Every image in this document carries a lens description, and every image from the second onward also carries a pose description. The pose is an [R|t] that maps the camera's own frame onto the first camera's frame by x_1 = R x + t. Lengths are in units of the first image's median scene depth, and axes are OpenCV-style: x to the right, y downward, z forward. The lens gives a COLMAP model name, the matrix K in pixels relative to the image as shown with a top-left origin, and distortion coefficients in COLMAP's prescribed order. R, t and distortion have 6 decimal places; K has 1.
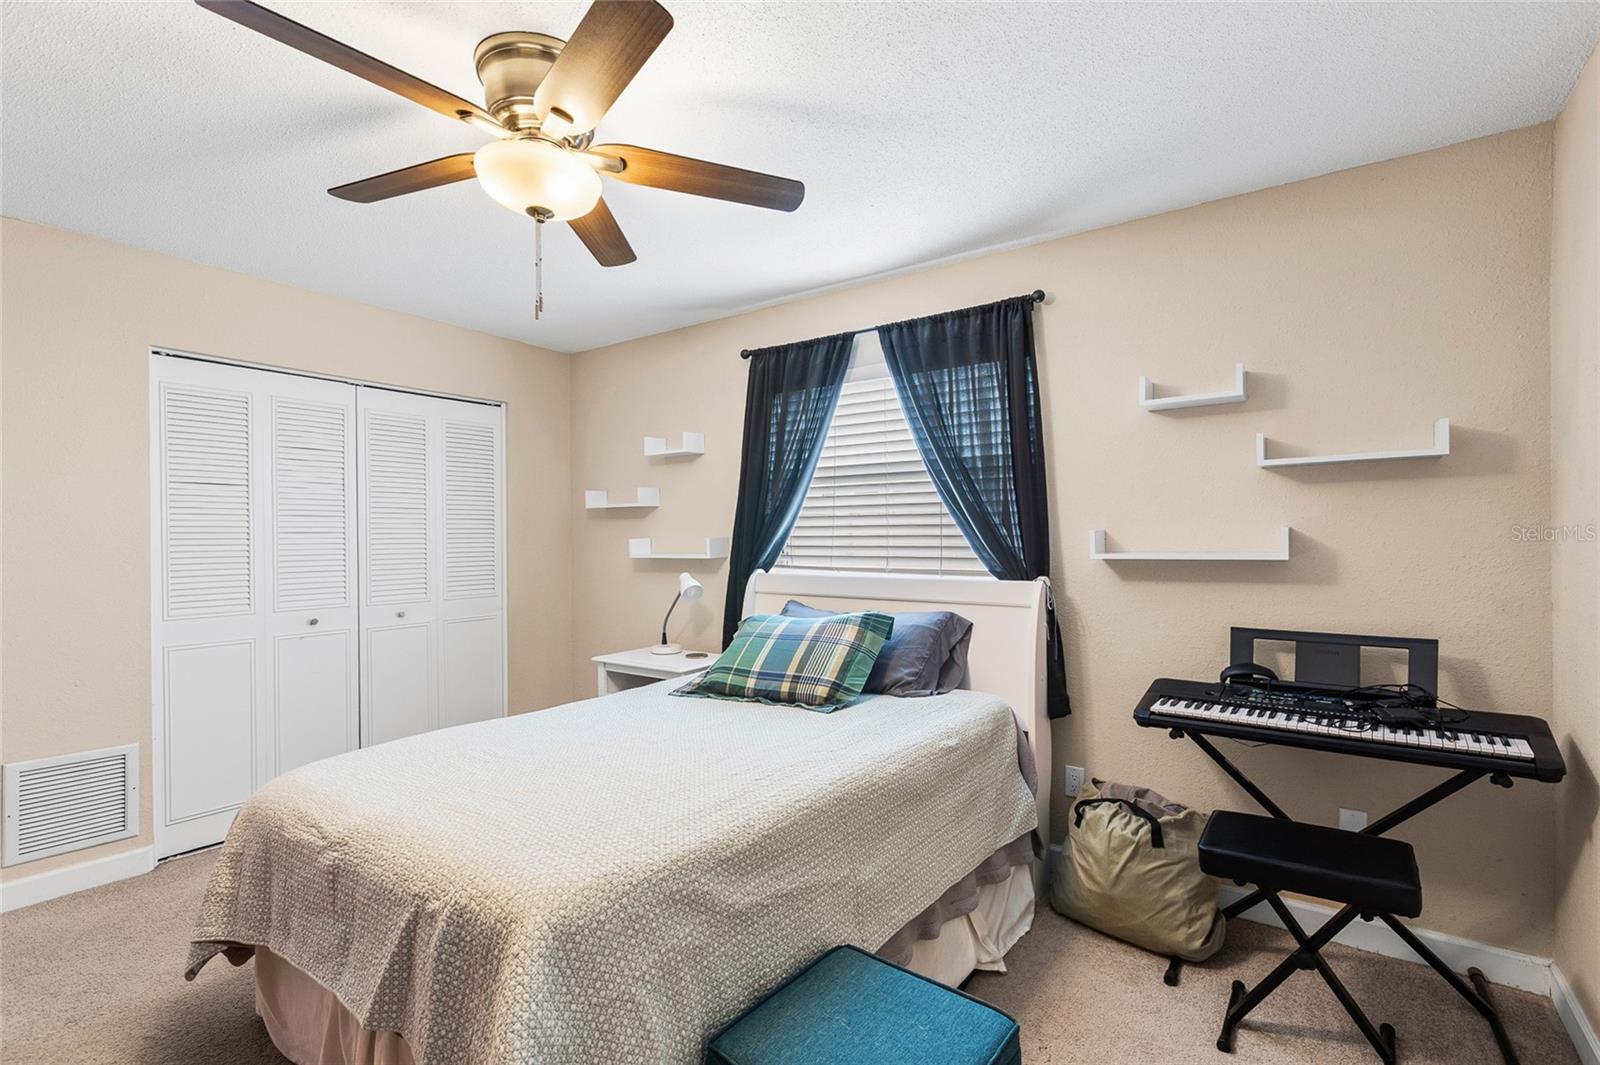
lens RADIAL K [[724.2, 0, 793.8], [0, 724.2, 527.6], [0, 0, 1]] dist [0.004331, -0.001493]
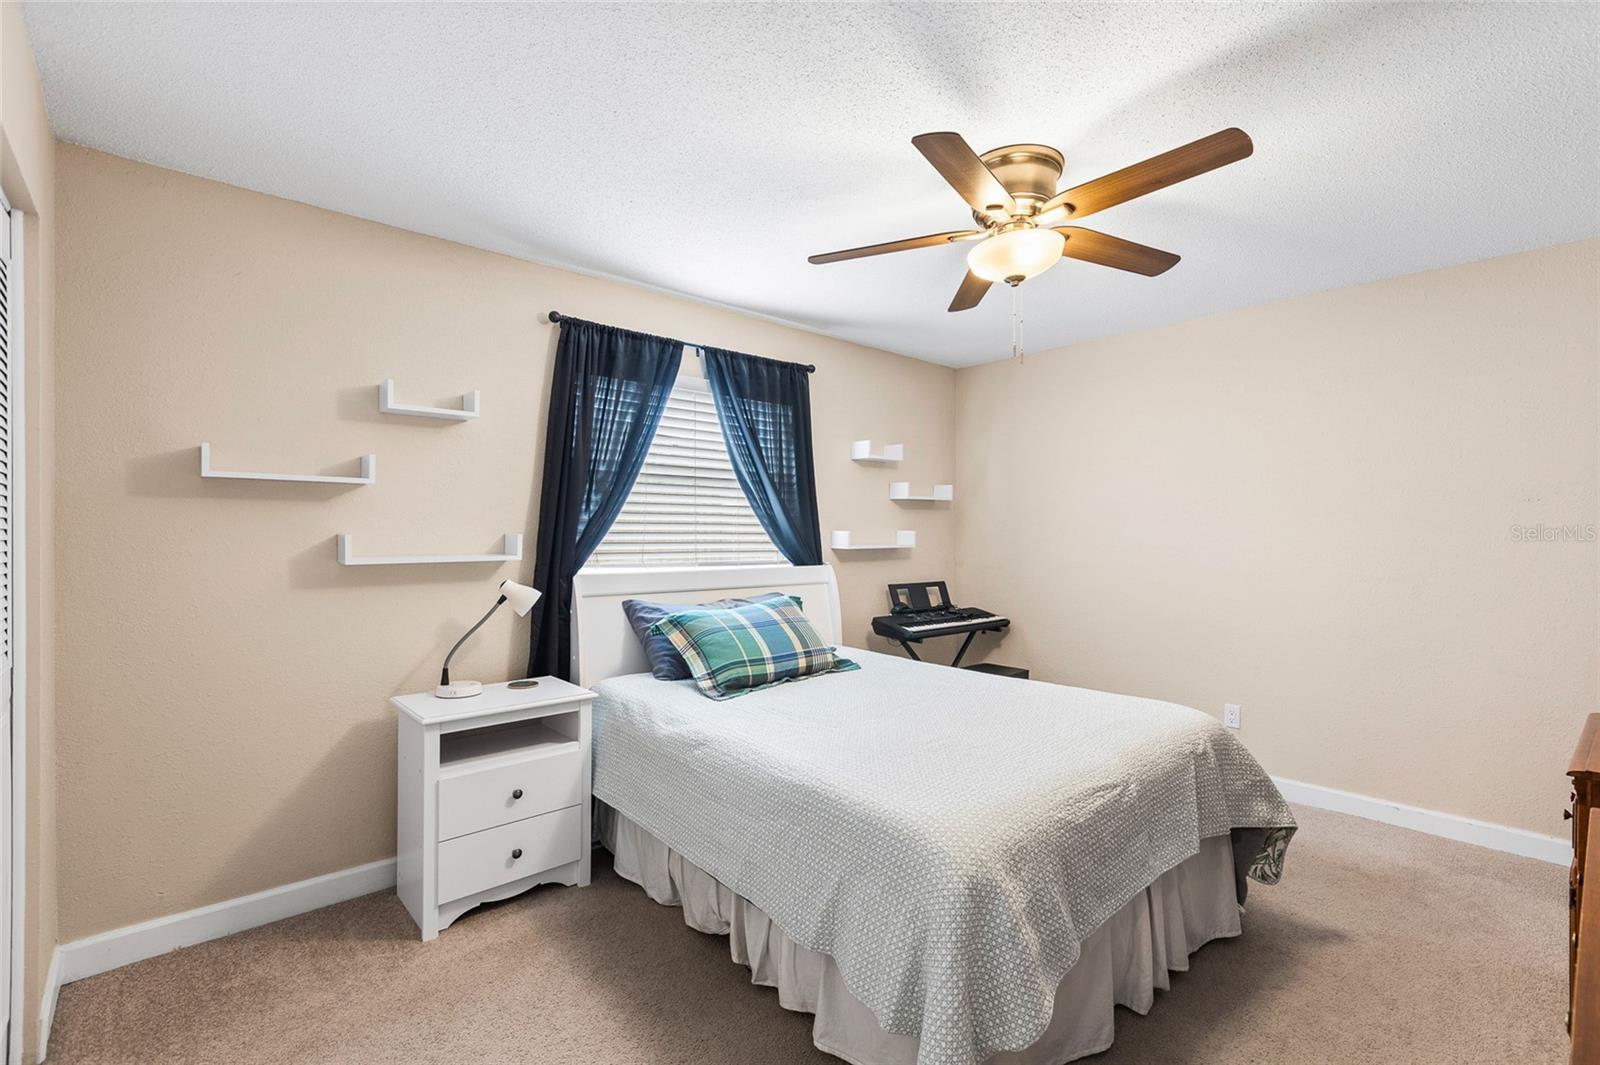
lens RADIAL K [[724.2, 0, 792.8], [0, 724.2, 531.8], [0, 0, 1]] dist [0.004331, -0.001493]
pose [[0.234960, 0.010159, 0.971952, -1.008663], [-0.014271, 0.999874, -0.007001, 0.015686], [-0.971900, -0.012225, 0.235076, 0.650893]]
